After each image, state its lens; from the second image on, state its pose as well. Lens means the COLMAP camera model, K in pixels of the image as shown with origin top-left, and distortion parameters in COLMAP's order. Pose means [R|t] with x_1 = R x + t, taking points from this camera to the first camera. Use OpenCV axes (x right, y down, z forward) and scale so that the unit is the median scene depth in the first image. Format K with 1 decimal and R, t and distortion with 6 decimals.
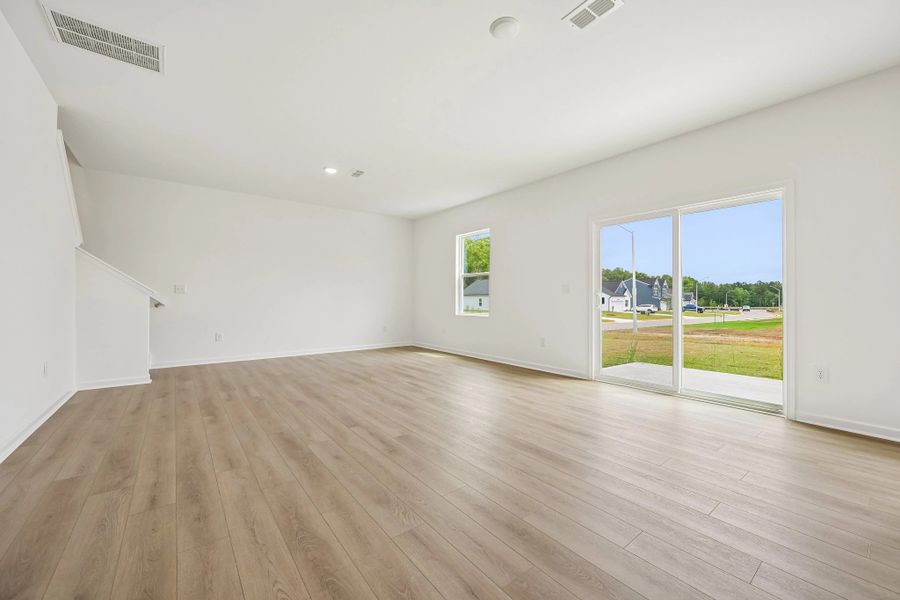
lens RADIAL K [[352.2, 0, 450.0], [0, 352.2, 300.0], [0, 0, 1]] dist [-0.001436, -0.000046]
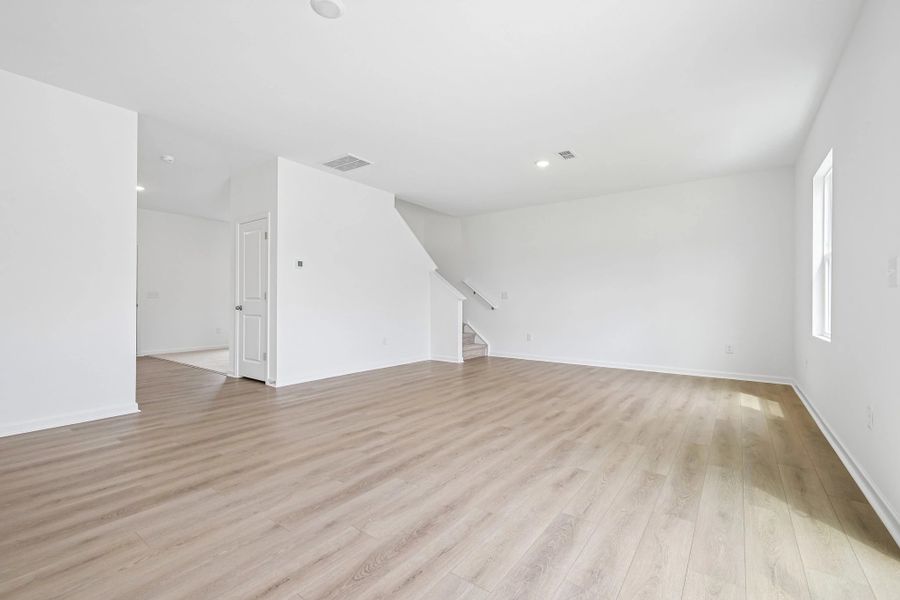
lens RADIAL K [[391.0, 0, 449.4], [0, 391.0, 304.9], [0, 0, 1]] dist [-0.000647, 0.000001]
pose [[0.278636, 0.002639, -0.960393, 1.013136], [-0.005024, 0.999987, 0.001290, 0.003170], [0.960384, 0.004466, 0.278646, 0.847361]]
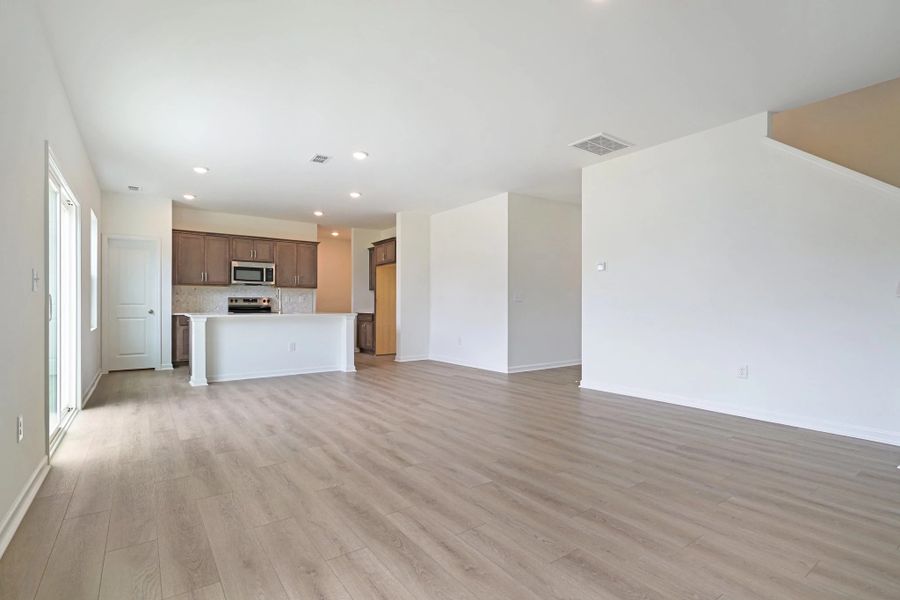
lens RADIAL K [[434.7, 0, 448.8], [0, 434.7, 304.3], [0, 0, 1]] dist [0.000877, 0.000225]
pose [[-0.999392, -0.003917, 0.034652, -0.316219], [-0.003978, 0.999991, -0.001685, -0.005533], [-0.034645, -0.001822, -0.999398, 2.647253]]
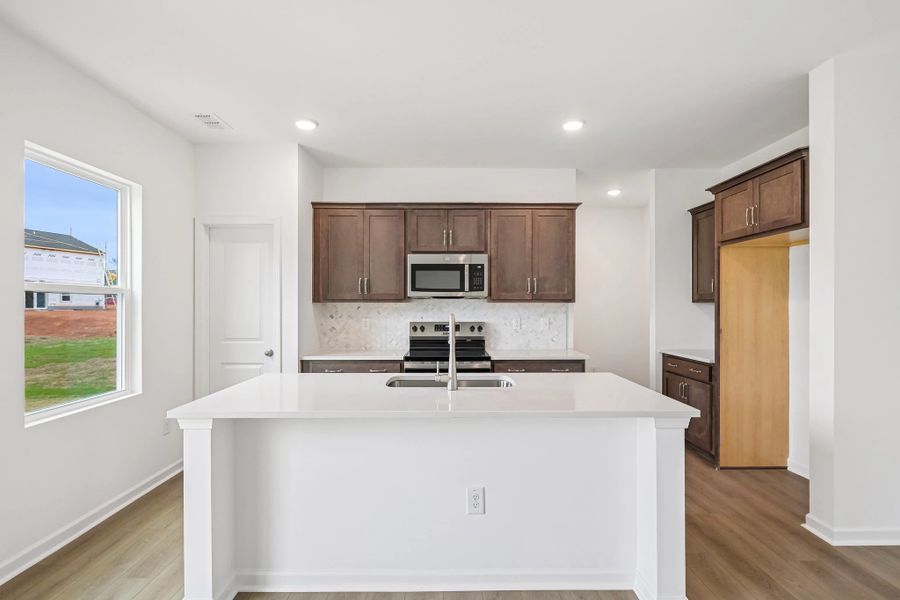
lens RADIAL K [[434.7, 0, 448.8], [0, 434.7, 304.3], [0, 0, 1]] dist [0.000877, 0.000225]
pose [[-0.795311, -0.001673, 0.606200, 0.201337], [-0.001584, 0.999999, 0.000682, -0.118401], [-0.606200, -0.000418, -0.795312, 0.932047]]
